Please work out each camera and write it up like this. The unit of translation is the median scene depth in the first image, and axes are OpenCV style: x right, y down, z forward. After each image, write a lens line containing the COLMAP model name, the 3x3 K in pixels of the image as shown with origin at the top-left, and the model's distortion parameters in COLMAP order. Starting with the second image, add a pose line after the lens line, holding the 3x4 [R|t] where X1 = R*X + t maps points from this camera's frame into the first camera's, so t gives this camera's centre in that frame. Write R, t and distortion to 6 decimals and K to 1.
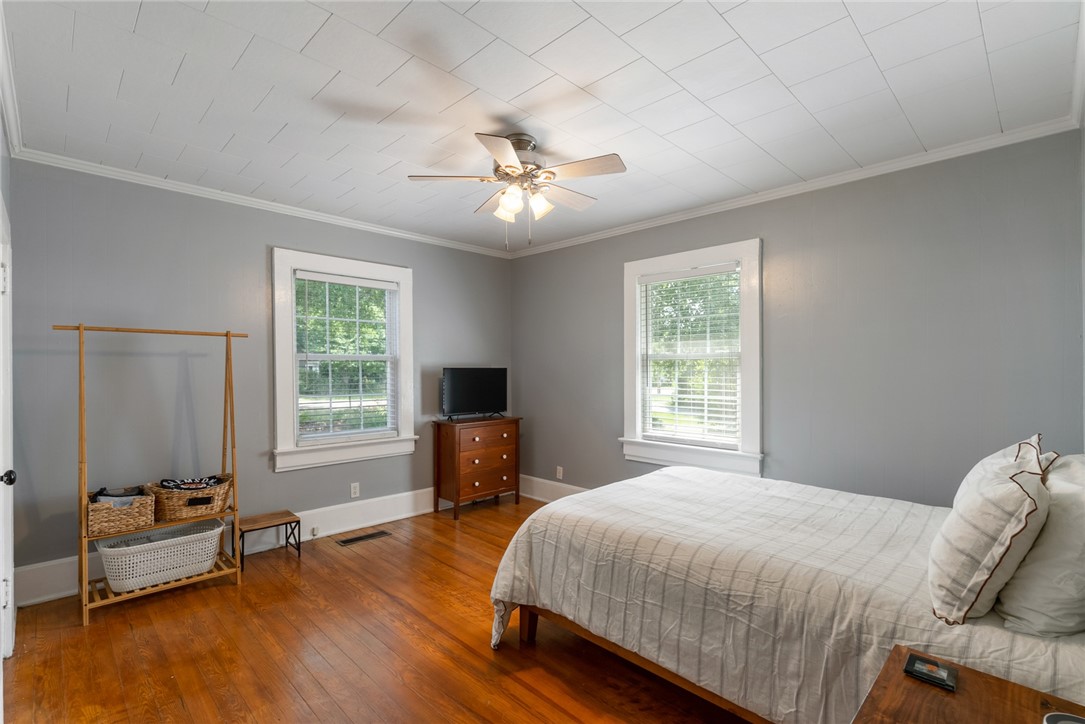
lens RADIAL K [[500.5, 0, 542.5], [0, 500.5, 362.0], [0, 0, 1]] dist [-0.000951, 0.000157]
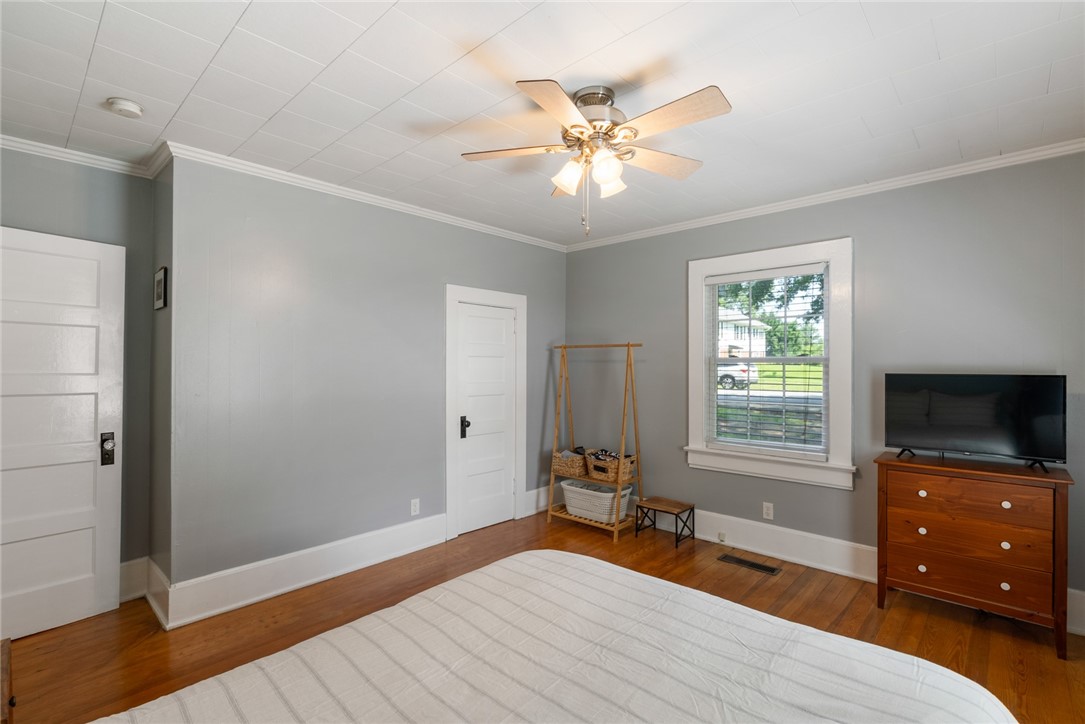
lens RADIAL K [[500.5, 0, 542.5], [0, 500.5, 362.0], [0, 0, 1]] dist [-0.000951, 0.000157]
pose [[0.040171, -0.004781, -0.999181, 0.531534], [0.014281, 0.999889, -0.004210, -0.007938], [0.999091, -0.014100, 0.040234, 0.624455]]
